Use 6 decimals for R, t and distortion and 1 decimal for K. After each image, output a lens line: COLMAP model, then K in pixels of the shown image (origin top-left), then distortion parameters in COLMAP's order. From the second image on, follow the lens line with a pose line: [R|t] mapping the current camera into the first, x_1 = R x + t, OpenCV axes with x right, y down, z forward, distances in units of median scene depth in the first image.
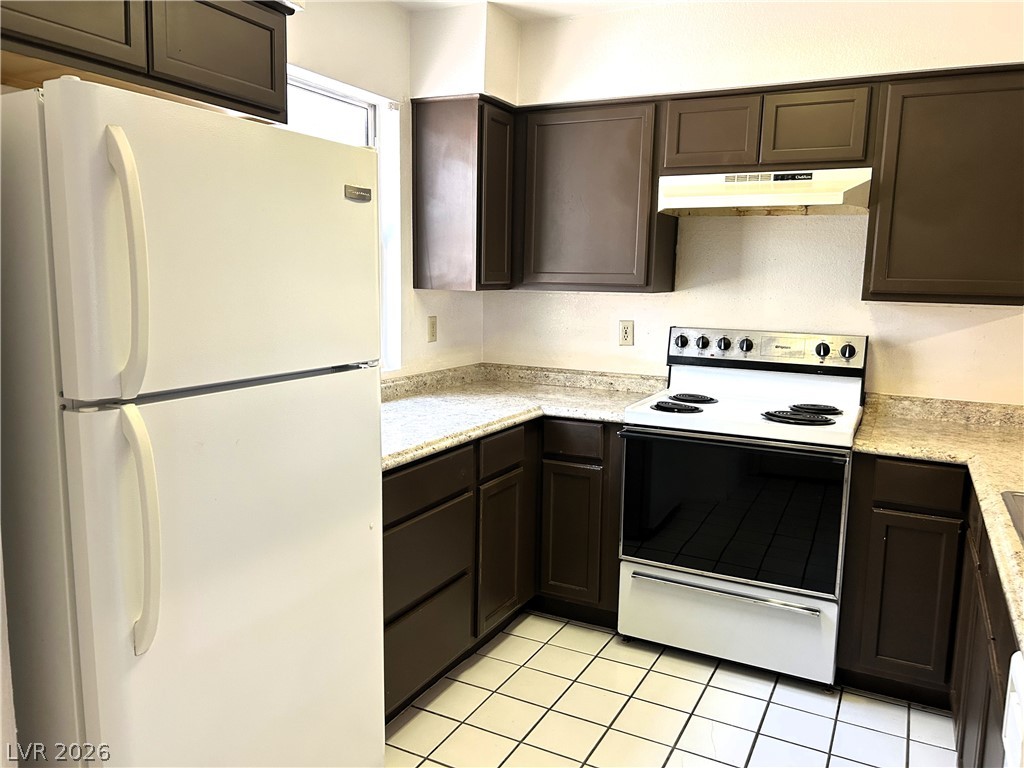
lens RADIAL K [[774.0, 0, 532.5], [0, 774.0, 385.1], [0, 0, 1]] dist [0.008087, -0.035281]
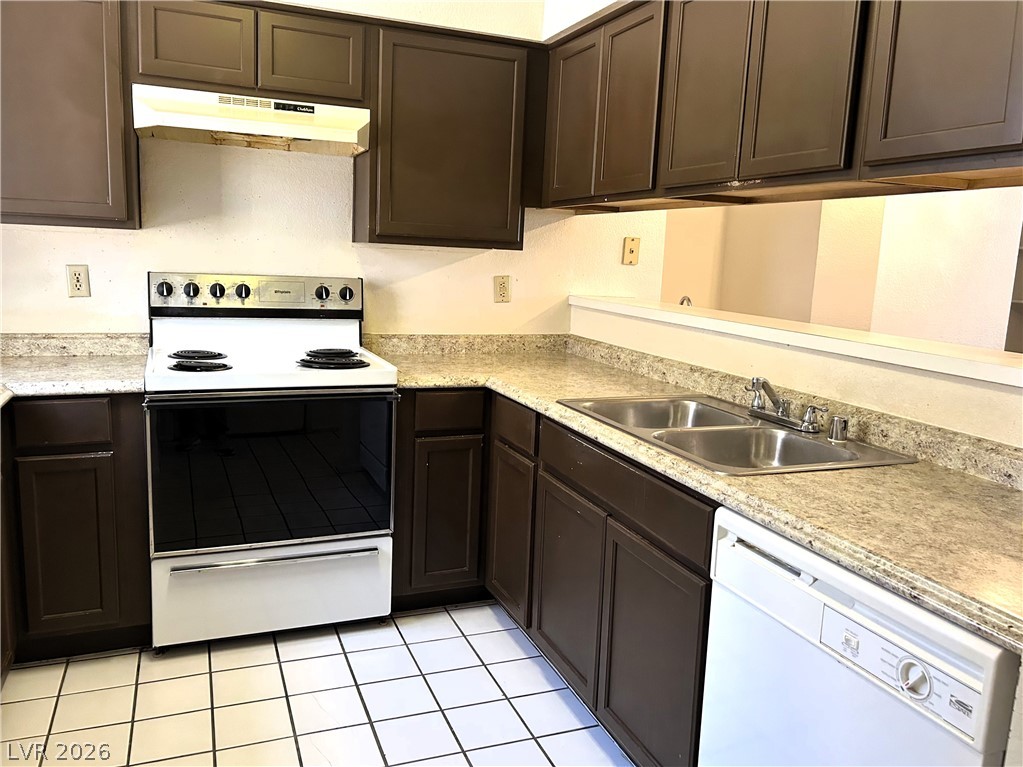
lens RADIAL K [[773.3, 0, 531.9], [0, 773.3, 384.6], [0, 0, 1]] dist [0.008087, -0.035281]
pose [[0.640831, -0.121473, 0.758011, -0.218191], [0.075537, 0.992588, 0.095205, -0.003829], [-0.763957, -0.003752, 0.645256, 0.167002]]
